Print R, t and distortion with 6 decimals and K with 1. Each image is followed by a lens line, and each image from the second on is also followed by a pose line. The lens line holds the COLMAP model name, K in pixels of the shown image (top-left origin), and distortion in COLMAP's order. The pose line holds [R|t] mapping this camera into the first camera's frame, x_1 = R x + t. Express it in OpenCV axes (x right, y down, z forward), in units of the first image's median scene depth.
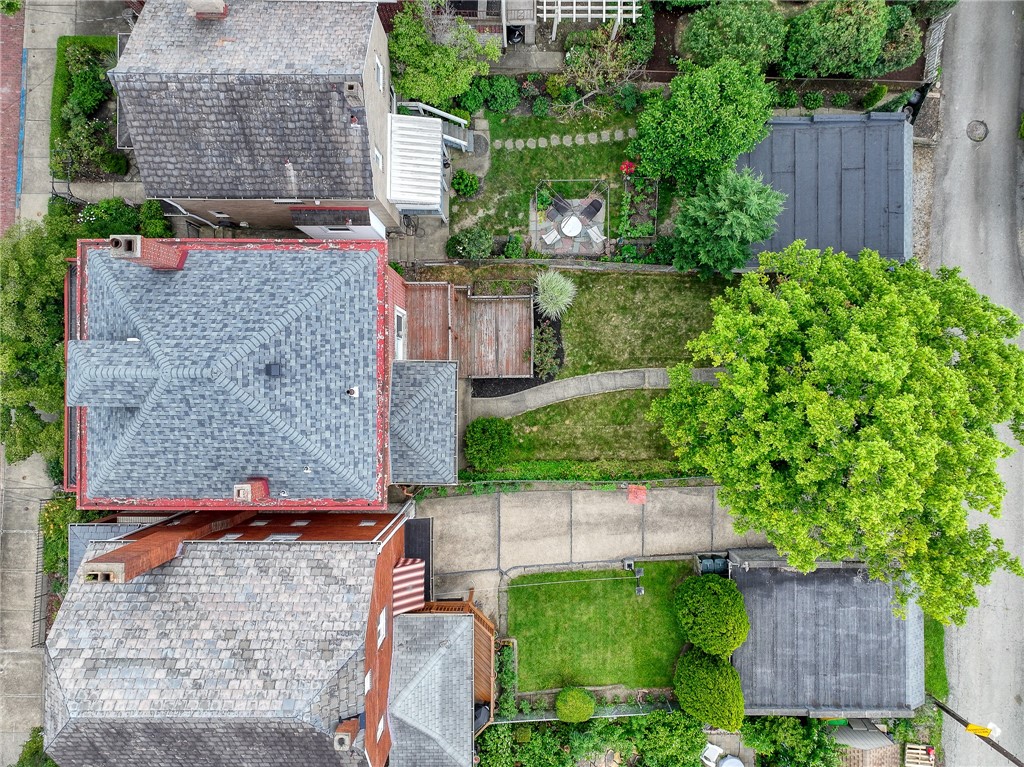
lens RADIAL K [[717.7, 0, 513.1], [0, 717.7, 384.6], [0, 0, 1]] dist [0.039514, 0.006673]
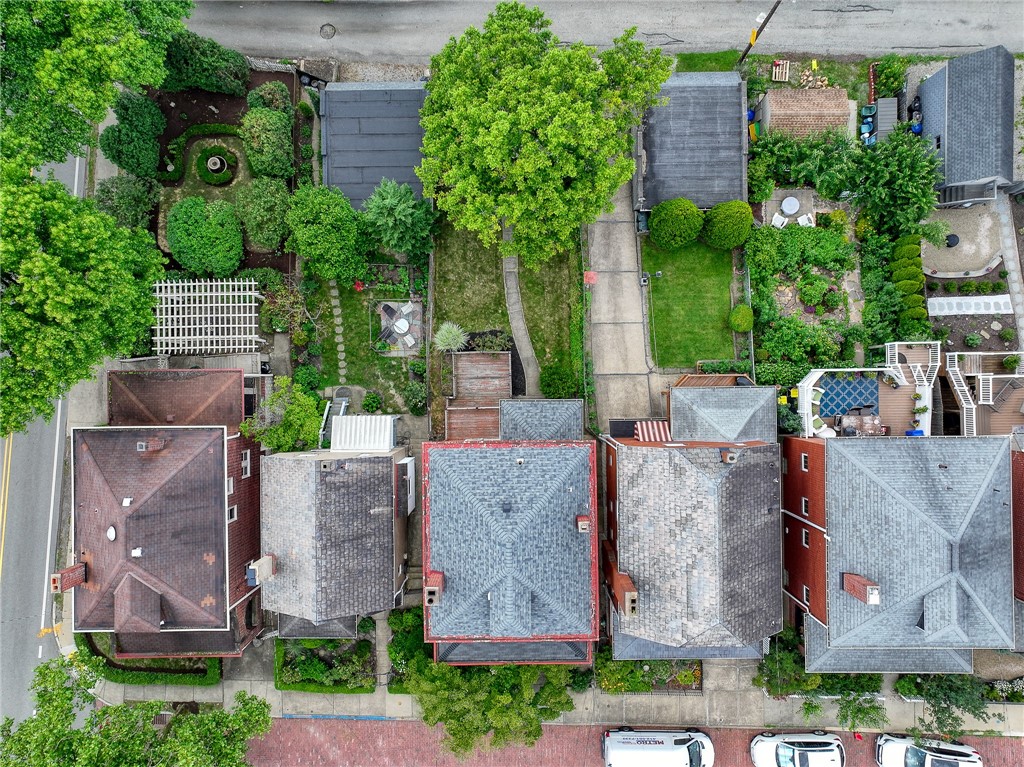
lens RADIAL K [[717.7, 0, 516.5], [0, 717.7, 381.5], [0, 0, 1]] dist [0.039514, 0.006673]
pose [[-0.012627, -0.999859, 0.011055, -0.047816], [0.999881, -0.012725, -0.008769, 0.013085], [0.008909, 0.010943, 0.999900, -0.414161]]
